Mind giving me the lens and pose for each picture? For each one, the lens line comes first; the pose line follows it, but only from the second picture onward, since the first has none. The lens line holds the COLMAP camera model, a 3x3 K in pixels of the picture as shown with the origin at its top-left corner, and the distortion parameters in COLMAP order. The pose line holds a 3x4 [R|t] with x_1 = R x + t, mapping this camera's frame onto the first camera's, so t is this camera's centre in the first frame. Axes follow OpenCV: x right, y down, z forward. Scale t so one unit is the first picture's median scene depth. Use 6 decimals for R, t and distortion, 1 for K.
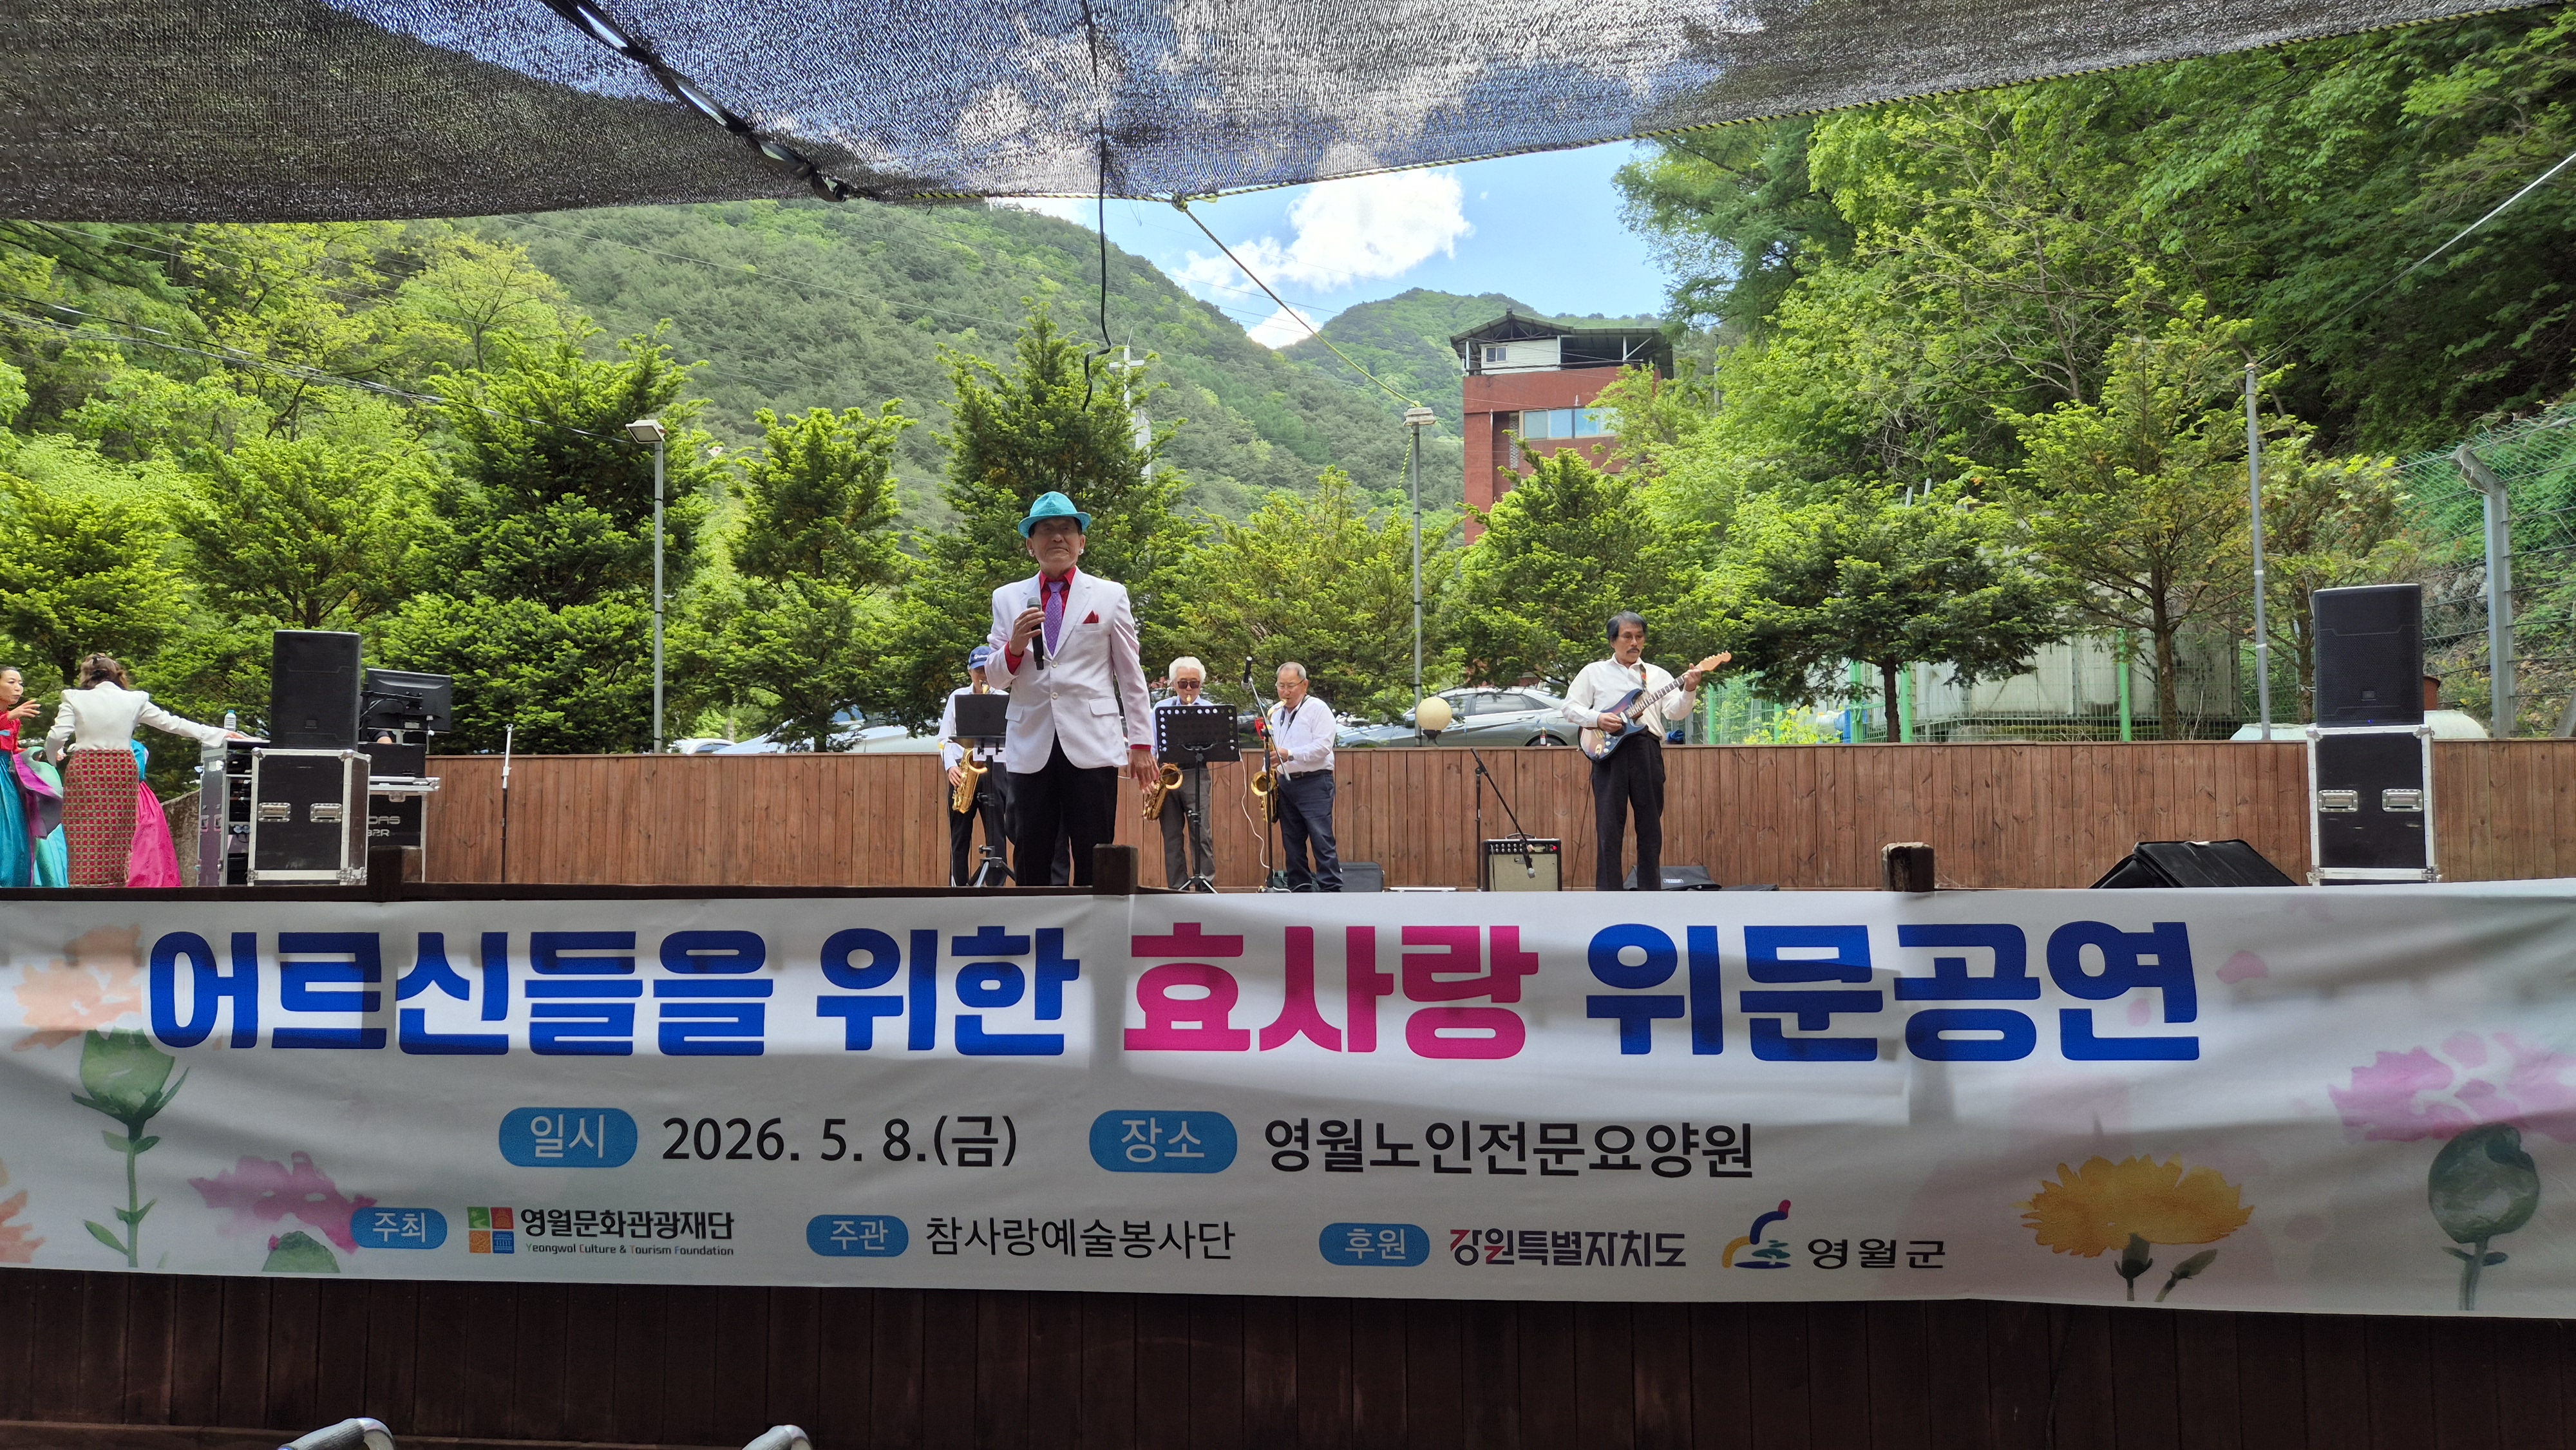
lens RADIAL K [[1701.5, 0, 1263.8], [0, 1701.5, 741.3], [0, 0, 1]] dist [0.059404, -0.037627]
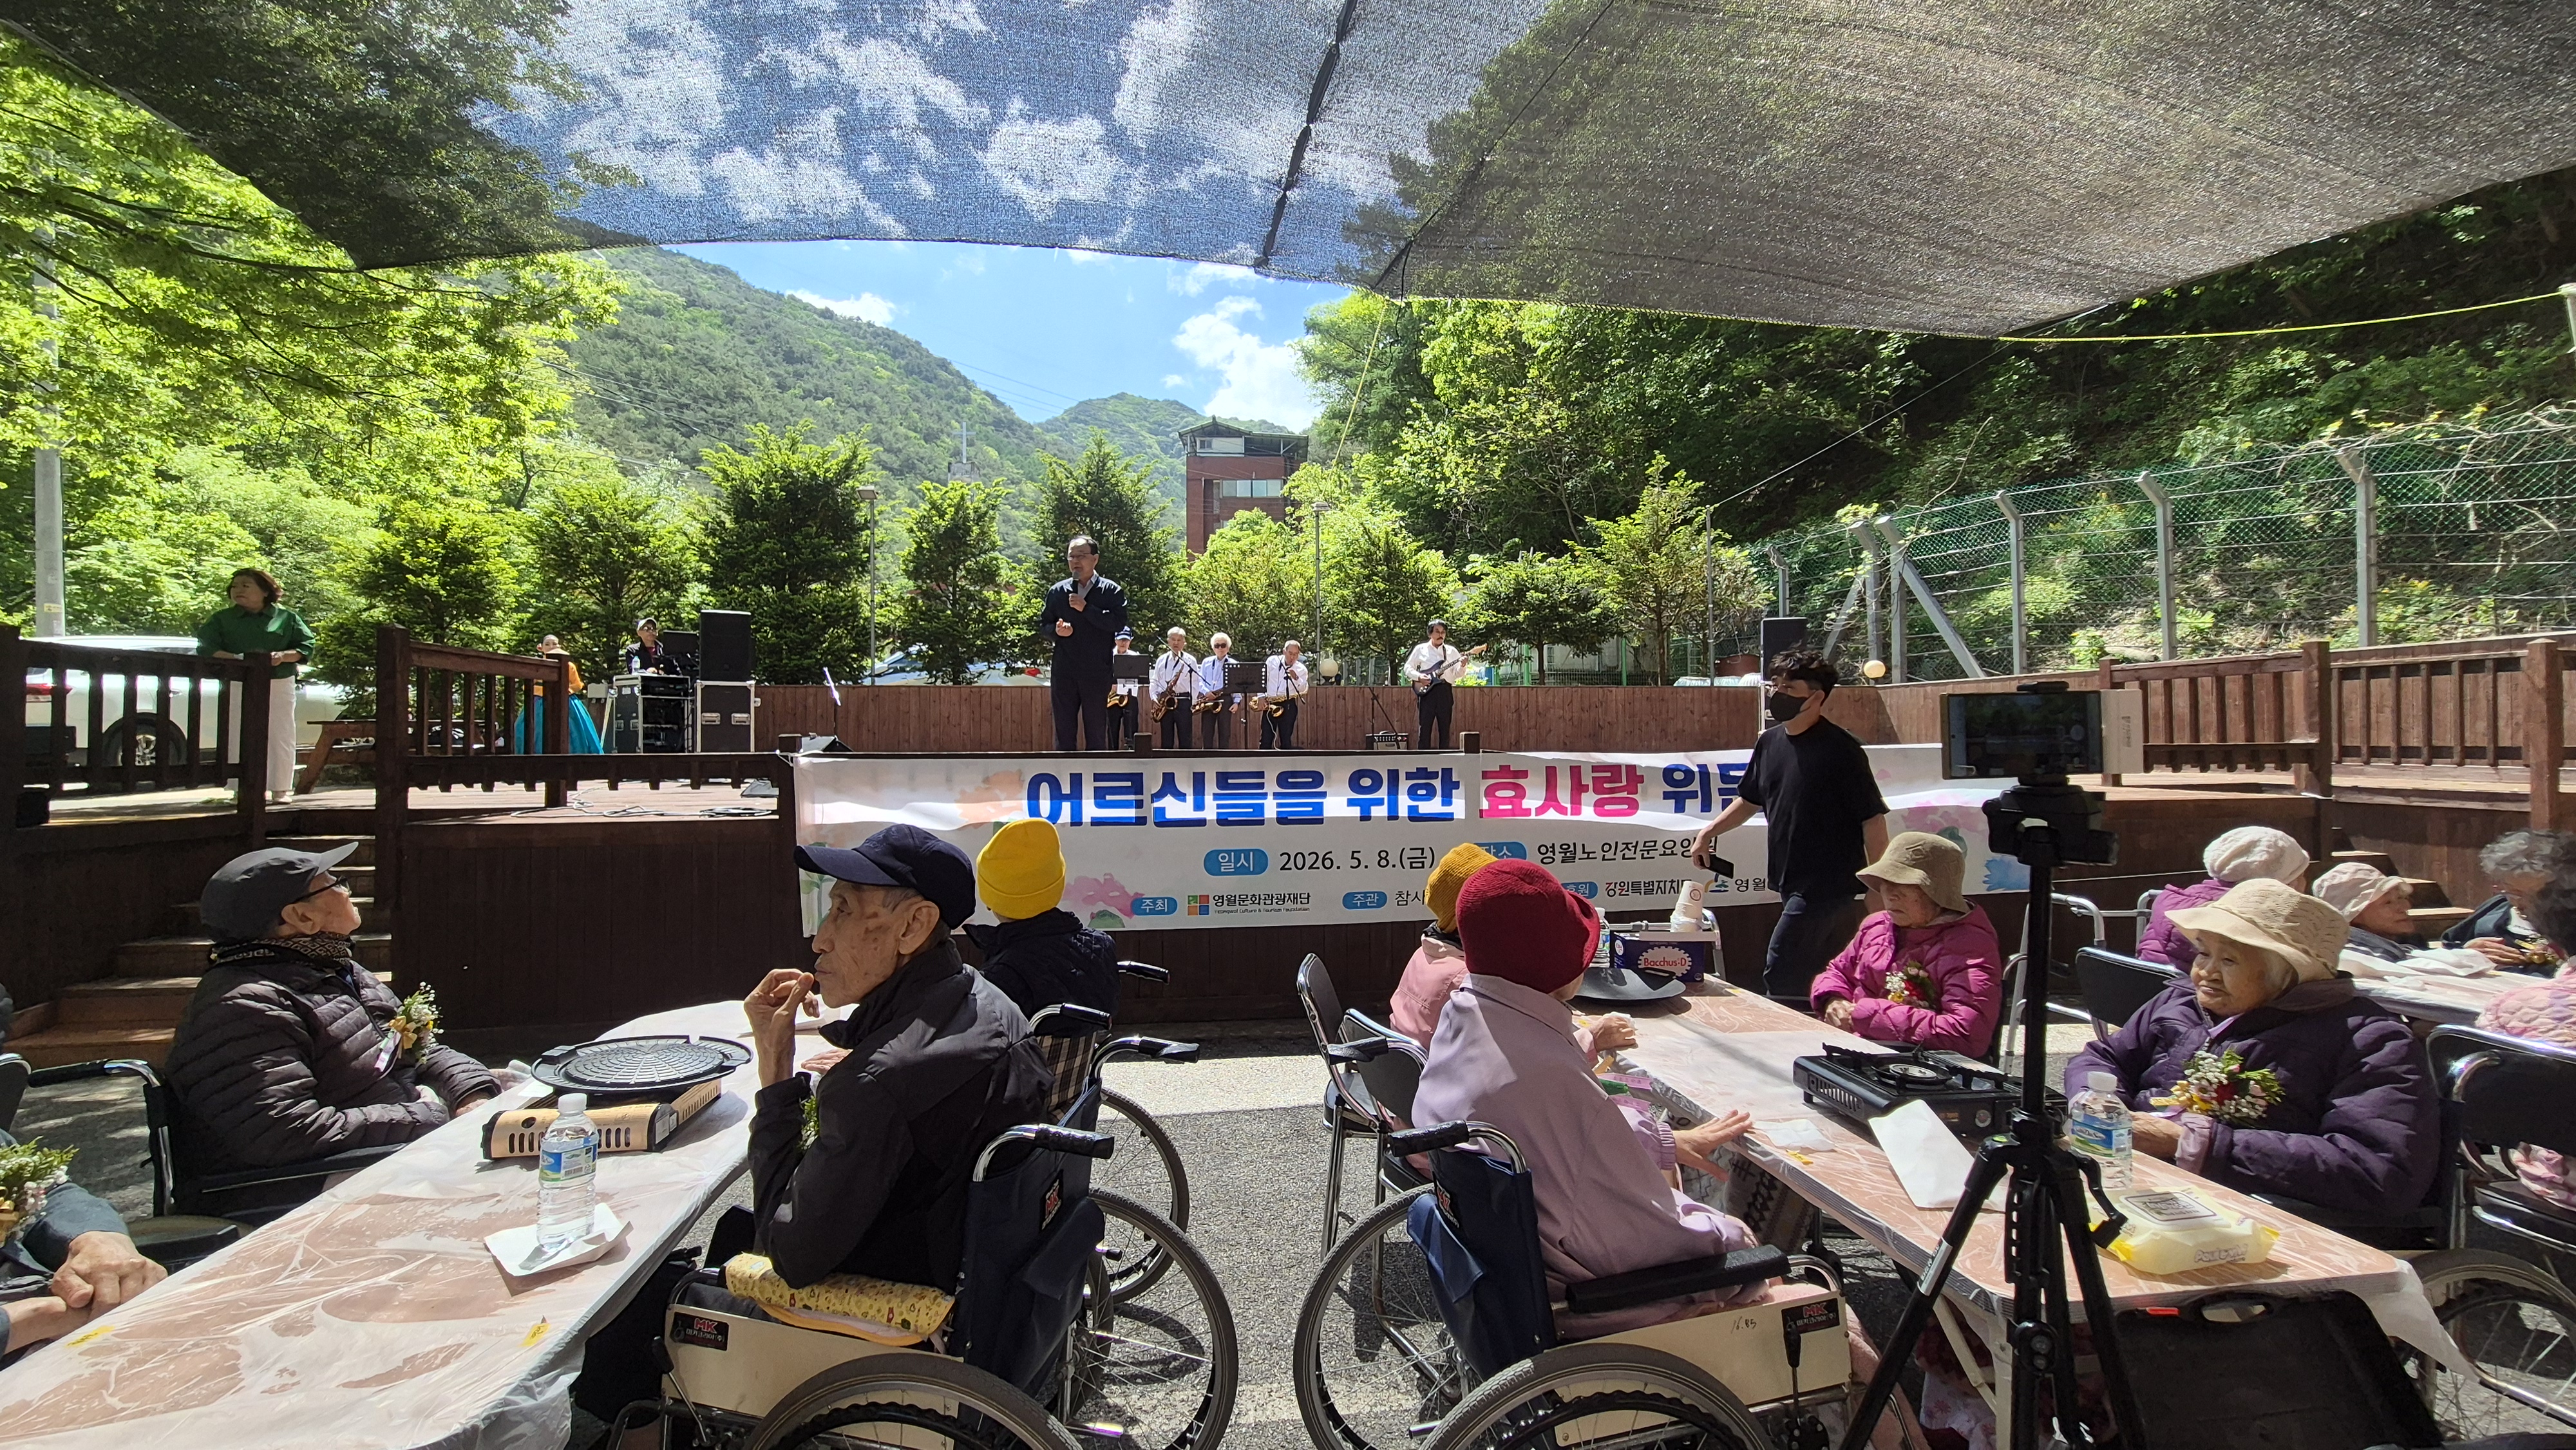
lens RADIAL K [[1050.7, 0, 1299.8], [0, 1050.7, 707.0], [0, 0, 1]] dist [-0.012177, 0.000418]
pose [[0.968591, 0.004793, 0.248615, -0.641166], [-0.011740, 0.999581, 0.026469, -0.009020], [-0.248383, -0.028556, 0.968241, -0.328646]]
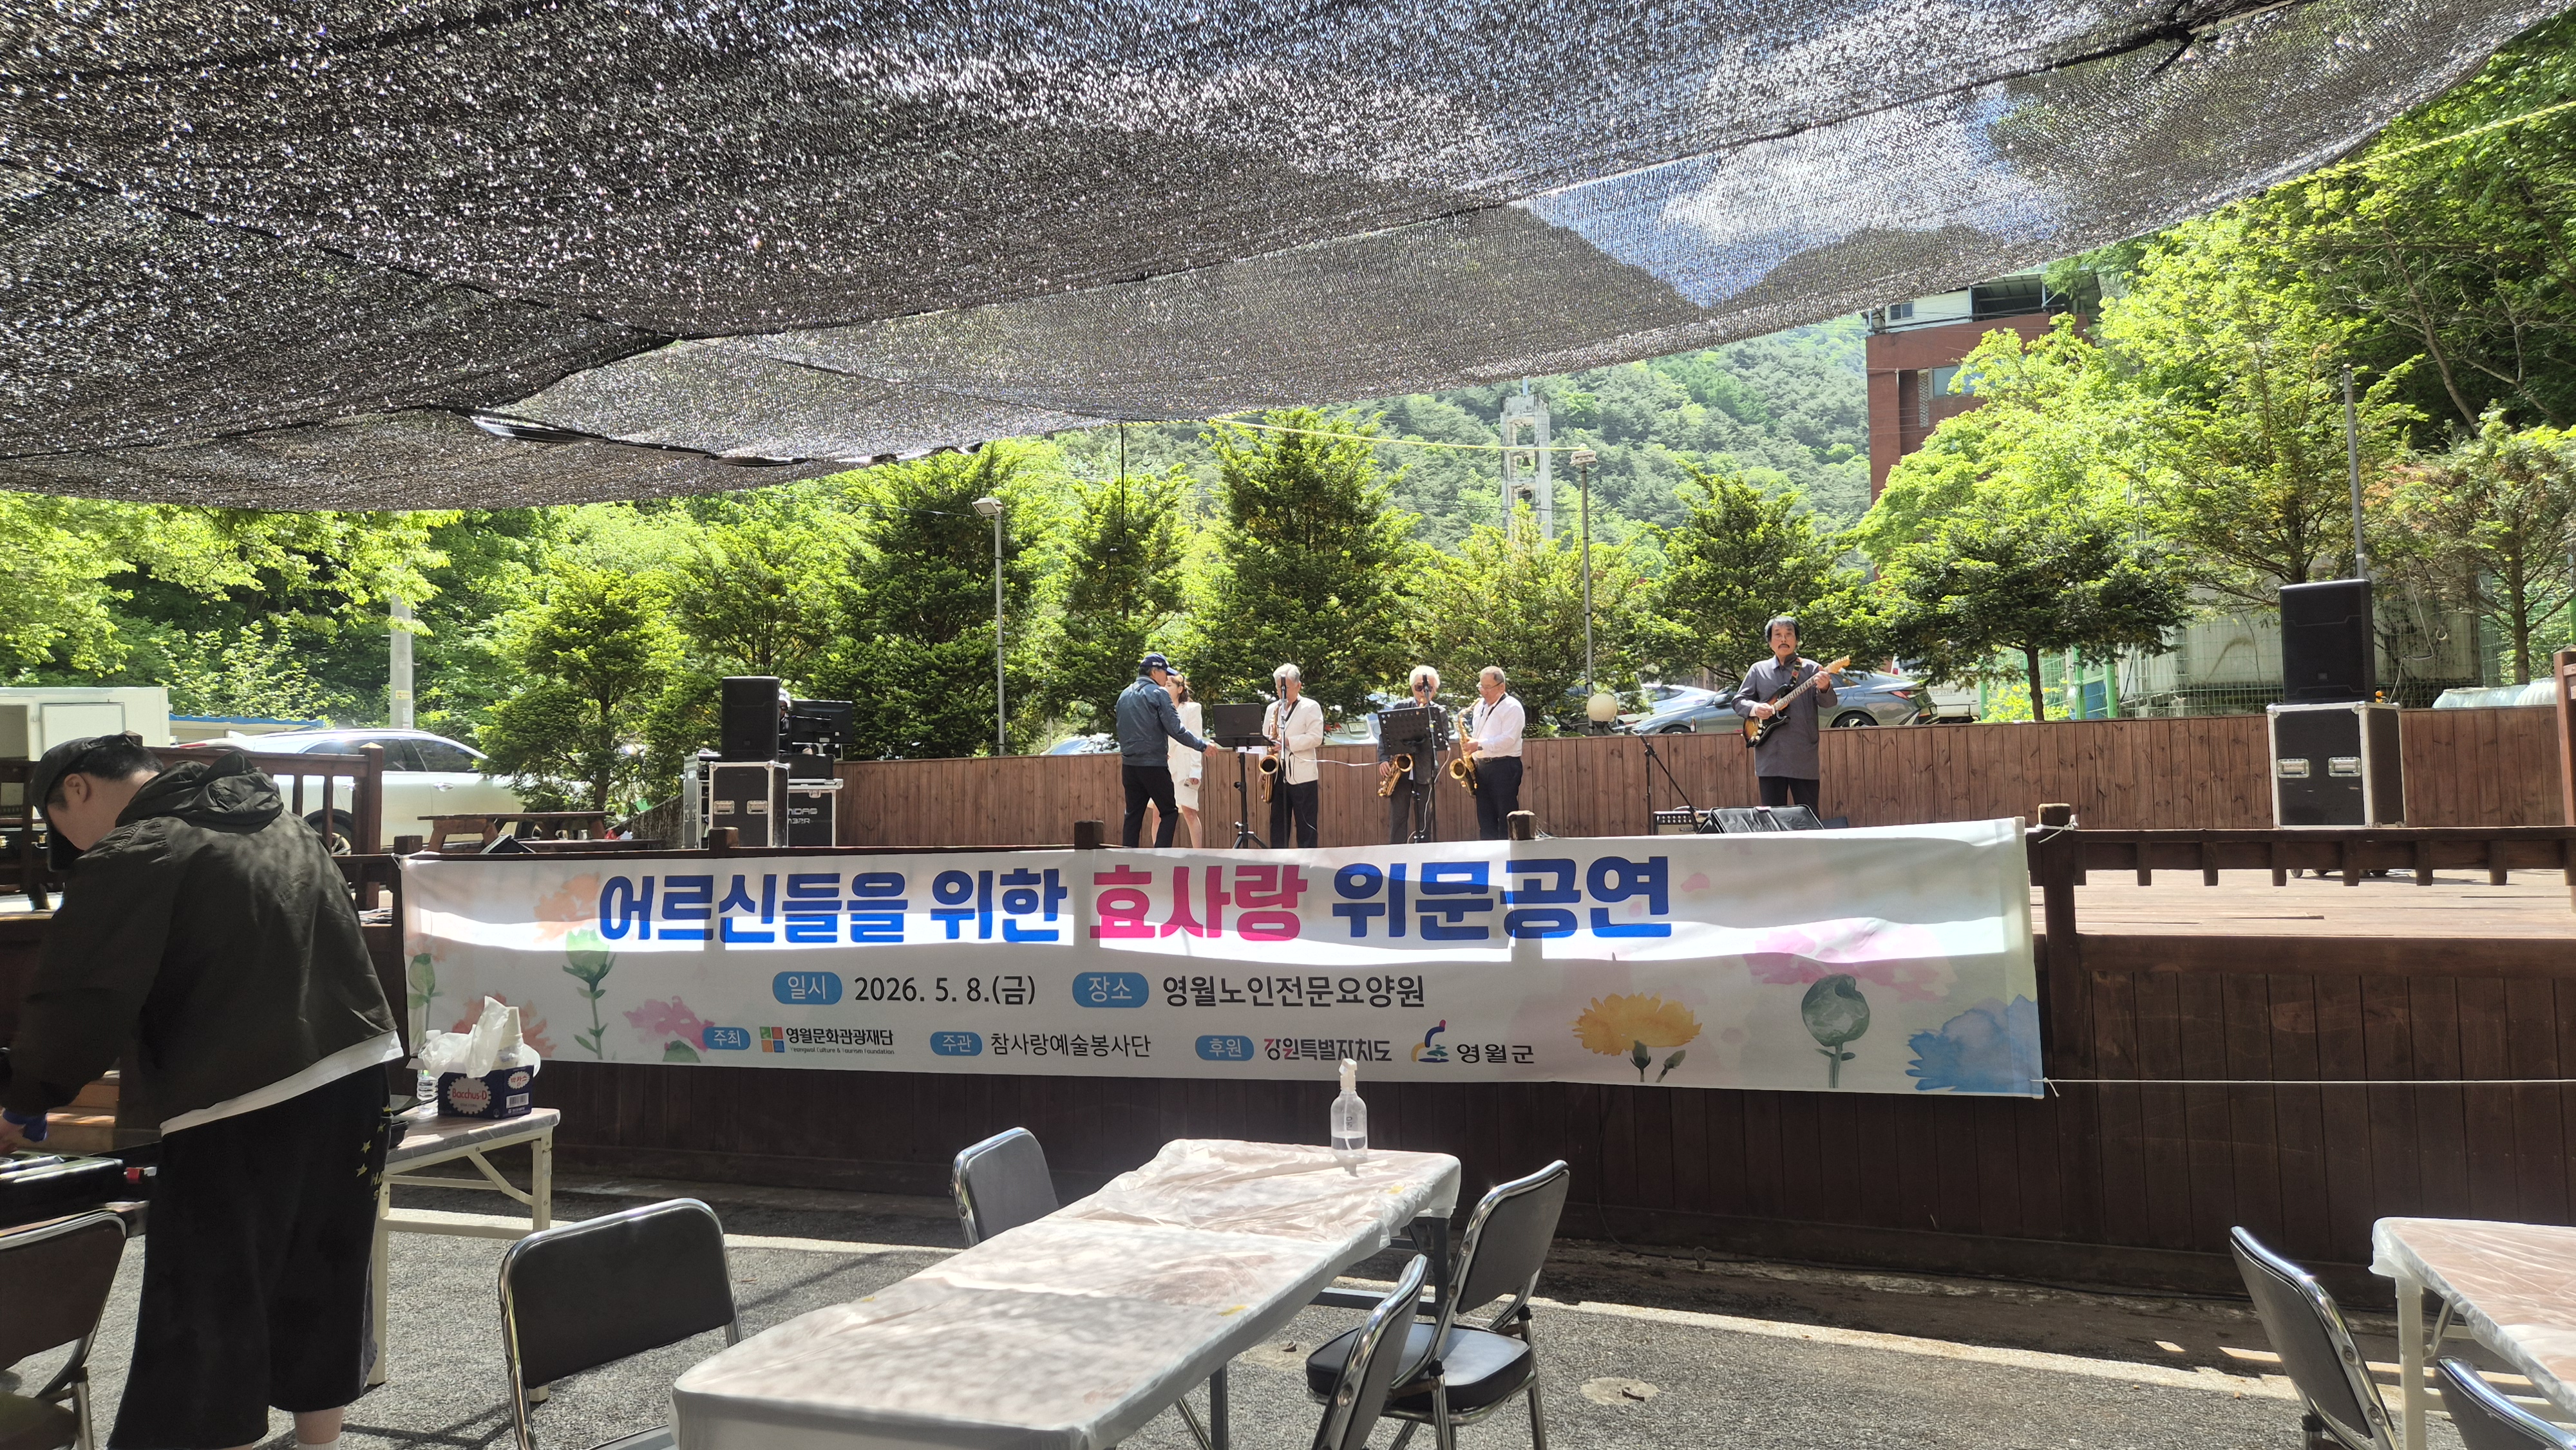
lens RADIAL K [[1701.5, 0, 1302.6], [0, 1701.5, 711.9], [0, 0, 1]] dist [0.059404, -0.037627]
pose [[0.973212, -0.030499, -0.227880, 0.495386], [0.029322, 0.999533, -0.008545, -0.026703], [0.228034, 0.001635, 0.973652, -0.600637]]
